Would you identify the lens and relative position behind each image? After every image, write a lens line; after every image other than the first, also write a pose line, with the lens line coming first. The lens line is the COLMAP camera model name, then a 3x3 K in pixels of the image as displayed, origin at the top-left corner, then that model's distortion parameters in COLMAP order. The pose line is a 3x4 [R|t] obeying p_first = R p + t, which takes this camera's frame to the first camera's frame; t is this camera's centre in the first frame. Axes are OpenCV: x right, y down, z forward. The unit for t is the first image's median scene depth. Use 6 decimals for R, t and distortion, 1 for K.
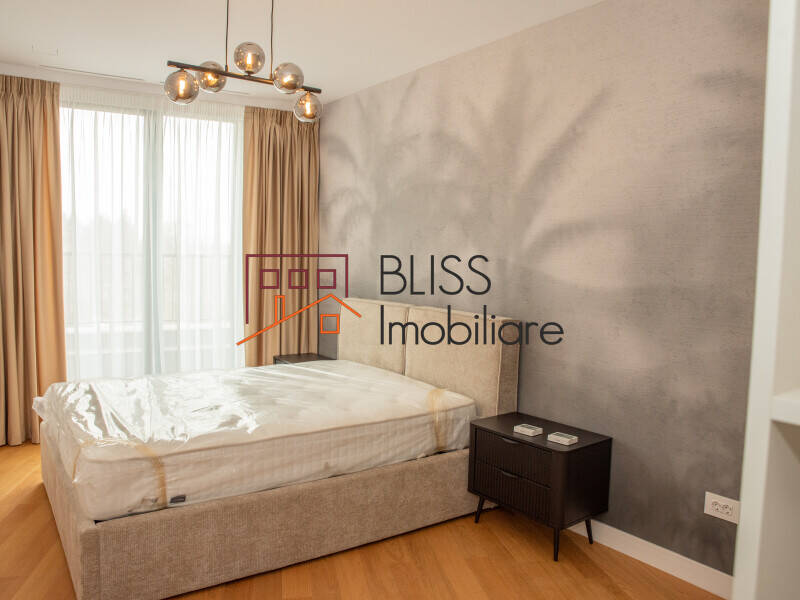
lens RADIAL K [[622.0, 0, 400.0], [0, 622.0, 300.0], [0, 0, 1]] dist [-0.139406, 0.098569]
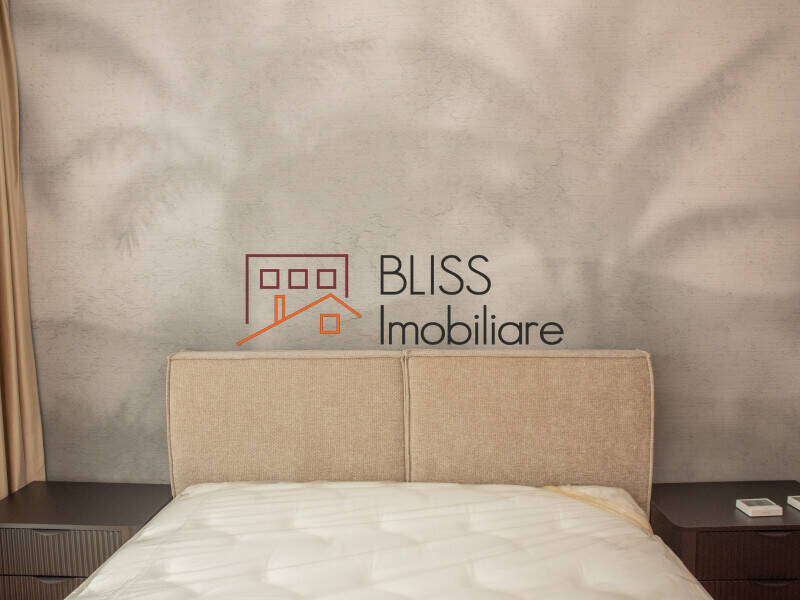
lens RADIAL K [[622.0, 0, 400.0], [0, 622.0, 300.0], [0, 0, 1]] dist [-0.139406, 0.098569]
pose [[0.619200, -0.080421, 0.781105, -0.444367], [0.079408, 0.996055, 0.039603, -0.064335], [-0.781208, 0.037504, 0.623143, 0.728463]]
